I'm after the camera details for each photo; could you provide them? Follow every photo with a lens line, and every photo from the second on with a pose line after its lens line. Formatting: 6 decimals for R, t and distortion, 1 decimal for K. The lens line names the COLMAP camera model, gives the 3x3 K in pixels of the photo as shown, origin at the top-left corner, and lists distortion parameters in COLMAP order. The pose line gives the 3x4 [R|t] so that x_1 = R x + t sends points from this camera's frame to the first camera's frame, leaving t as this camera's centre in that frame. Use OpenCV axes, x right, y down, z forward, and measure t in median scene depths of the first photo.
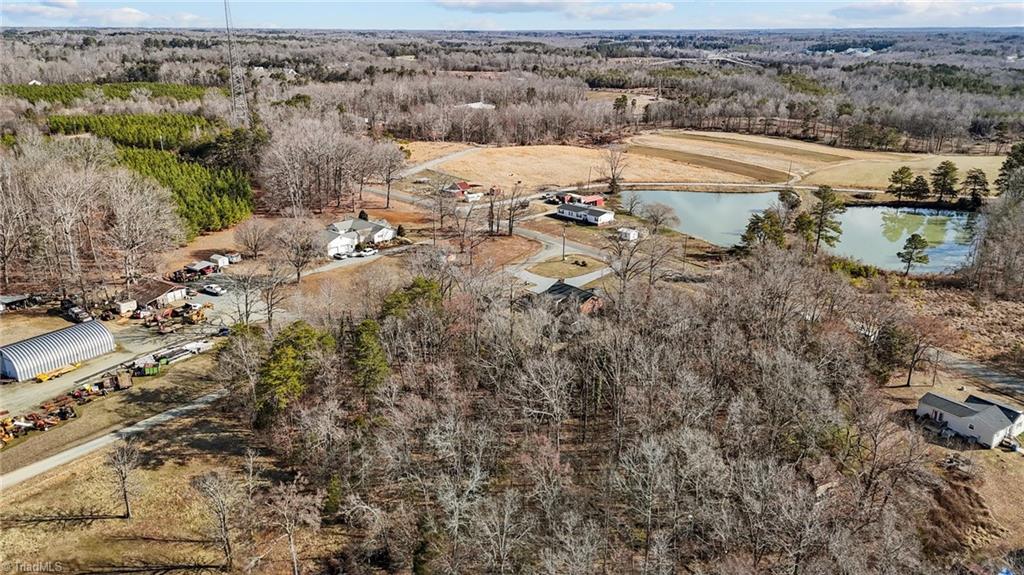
lens RADIAL K [[747.2, 0, 513.8], [0, 747.2, 289.5], [0, 0, 1]] dist [0.051536, -0.036108]
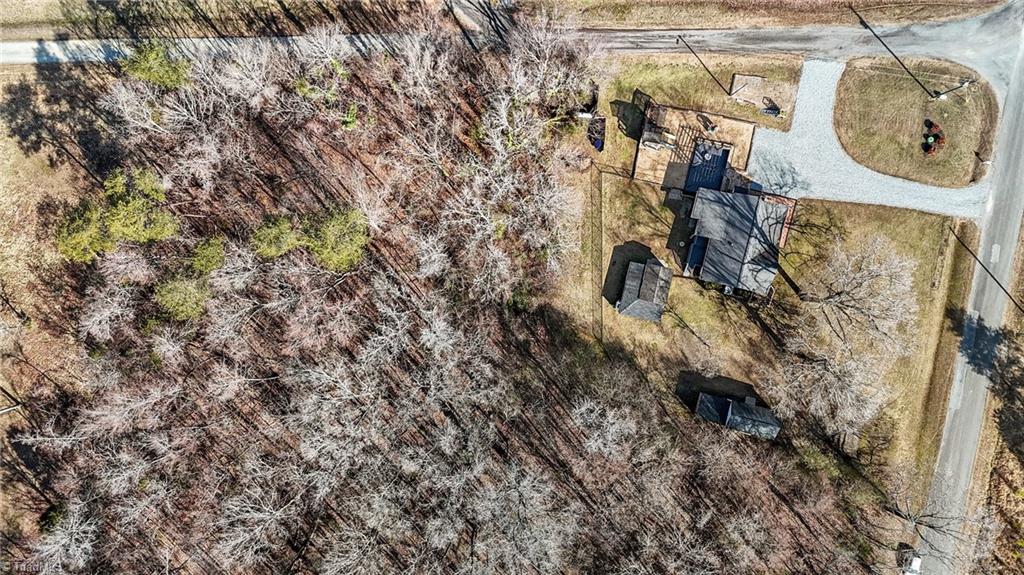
lens RADIAL K [[747.2, 0, 512.9], [0, 747.2, 290.2], [0, 0, 1]] dist [0.051536, -0.036108]
pose [[0.591386, 0.806343, 0.008507, 0.000433], [-0.286016, 0.199882, 0.937146, -0.293039], [0.753961, -0.556648, 0.348835, 0.396597]]
